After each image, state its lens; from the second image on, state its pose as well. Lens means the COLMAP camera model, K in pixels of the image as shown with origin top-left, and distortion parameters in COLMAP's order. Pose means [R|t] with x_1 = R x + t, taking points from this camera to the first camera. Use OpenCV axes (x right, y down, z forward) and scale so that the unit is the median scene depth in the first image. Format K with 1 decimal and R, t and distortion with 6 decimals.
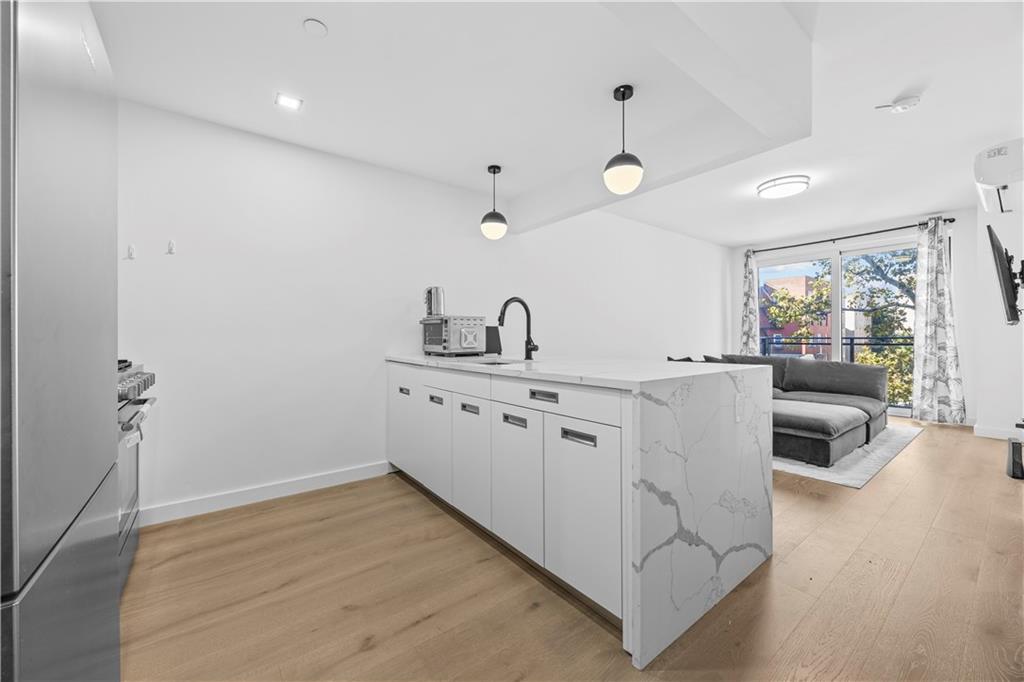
lens RADIAL K [[385.3, 0, 514.3], [0, 385.3, 335.8], [0, 0, 1]] dist [0.000204, 0.000022]
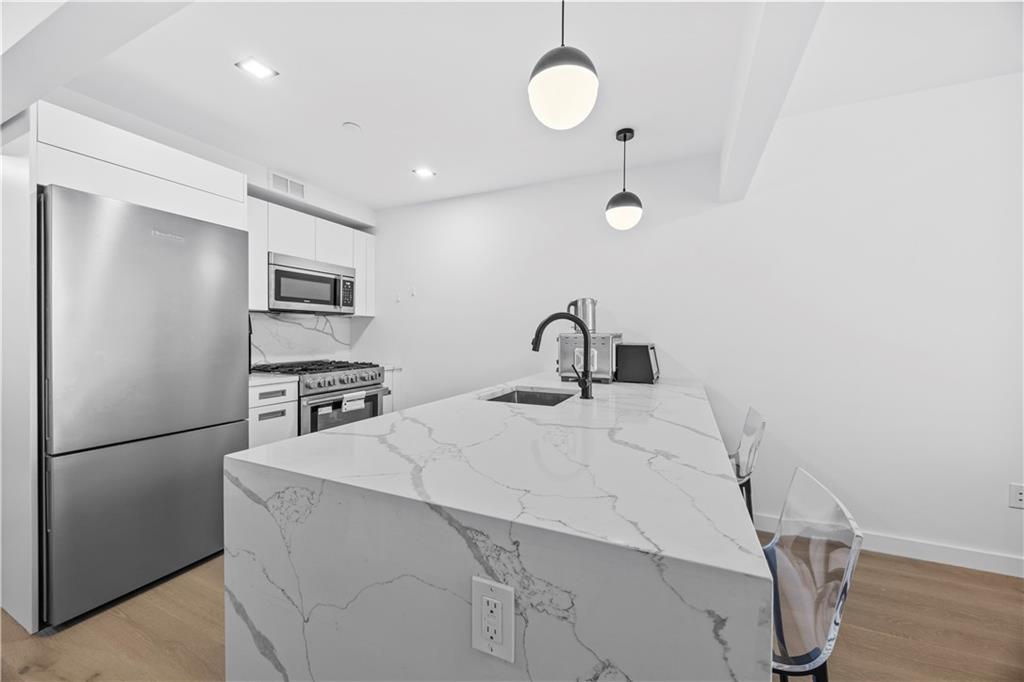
lens RADIAL K [[385.3, 0, 514.3], [0, 385.3, 335.8], [0, 0, 1]] dist [0.000204, 0.000022]
pose [[0.473240, 0.011346, -0.880861, 0.425346], [-0.006623, 0.999935, 0.009322, -0.042588], [0.880909, 0.001423, 0.473284, 0.388275]]
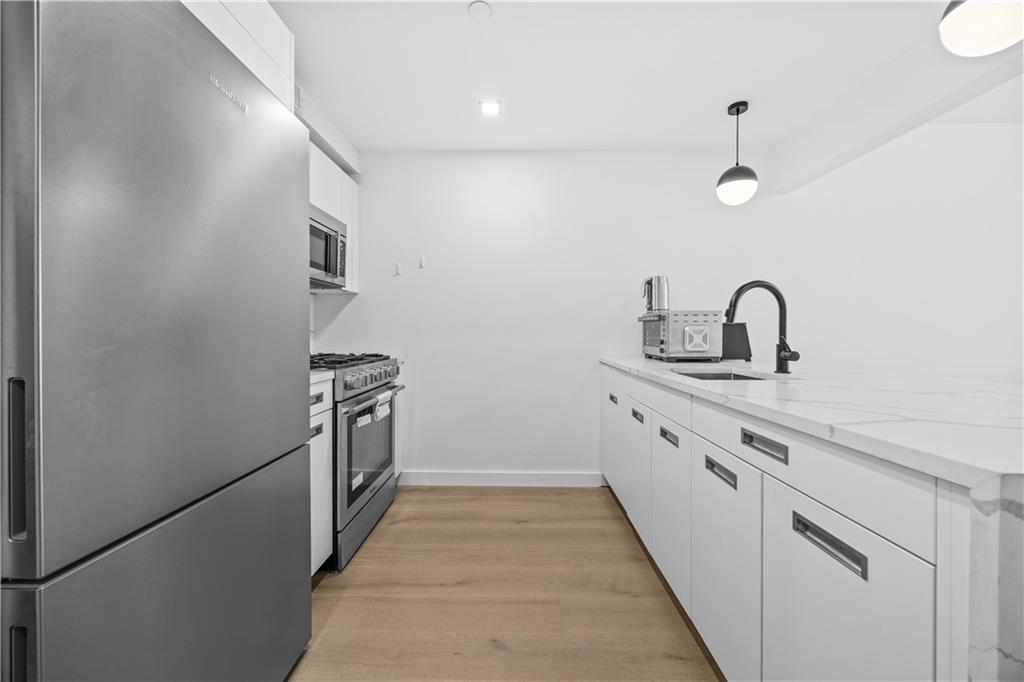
lens RADIAL K [[385.3, 0, 514.3], [0, 385.3, 335.8], [0, 0, 1]] dist [0.000204, 0.000022]
pose [[0.782462, 0.007565, -0.622653, 0.062770], [-0.001468, 0.999946, 0.010304, -0.006221], [0.622697, -0.007149, 0.782430, 0.136426]]
